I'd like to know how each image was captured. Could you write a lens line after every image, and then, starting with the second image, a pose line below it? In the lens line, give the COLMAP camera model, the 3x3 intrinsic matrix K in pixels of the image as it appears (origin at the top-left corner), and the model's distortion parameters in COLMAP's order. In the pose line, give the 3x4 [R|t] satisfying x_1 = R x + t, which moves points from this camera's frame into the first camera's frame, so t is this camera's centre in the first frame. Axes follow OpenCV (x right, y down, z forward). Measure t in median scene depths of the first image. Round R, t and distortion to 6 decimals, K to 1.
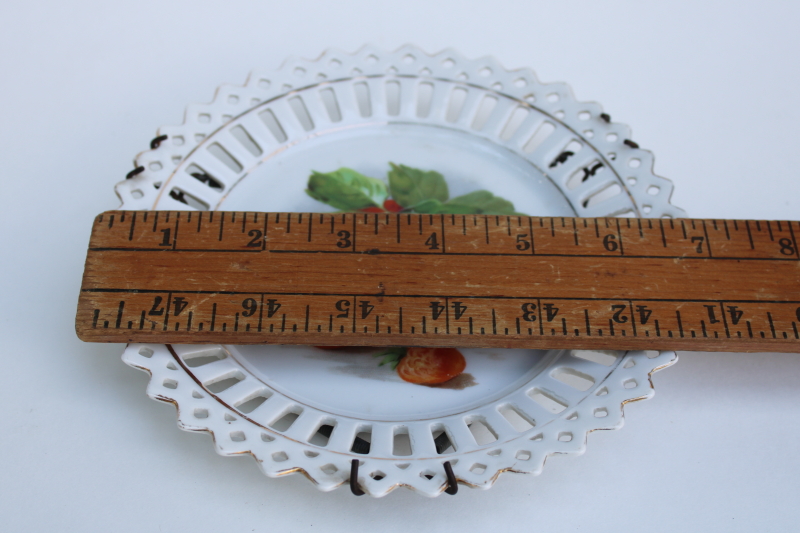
lens RADIAL K [[1216.9, 0, 400.0], [0, 1216.9, 266.5], [0, 0, 1]] dist [0.004124, 0.011072]
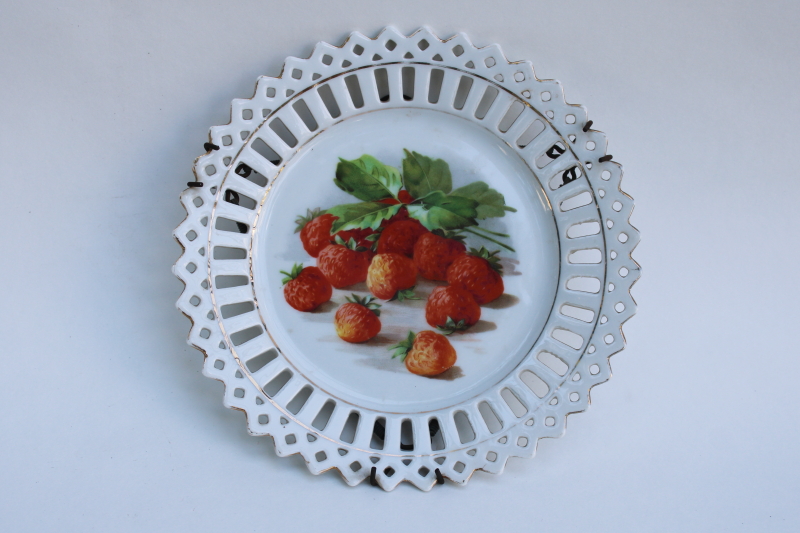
lens RADIAL K [[1234.8, 0, 422.6], [0, 1234.8, 266.3], [0, 0, 1]] dist [0.003727, 0.059243]
pose [[0.999711, 0.024056, 0.000275, 0.012372], [-0.020496, 0.845689, 0.533282, -0.652020], [0.012596, -0.533134, 0.845937, -0.086701]]
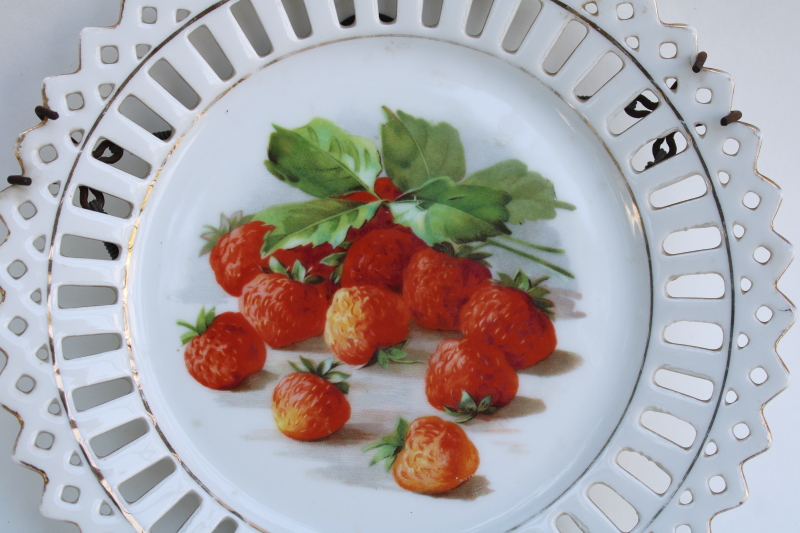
lens RADIAL K [[1234.8, 0, 422.6], [0, 1234.8, 266.3], [0, 0, 1]] dist [0.003727, 0.059243]
pose [[0.999997, 0.001639, -0.001949, 0.016441], [-0.000163, 0.804995, 0.593282, -0.447143], [0.002541, -0.593280, 0.804992, 0.381826]]
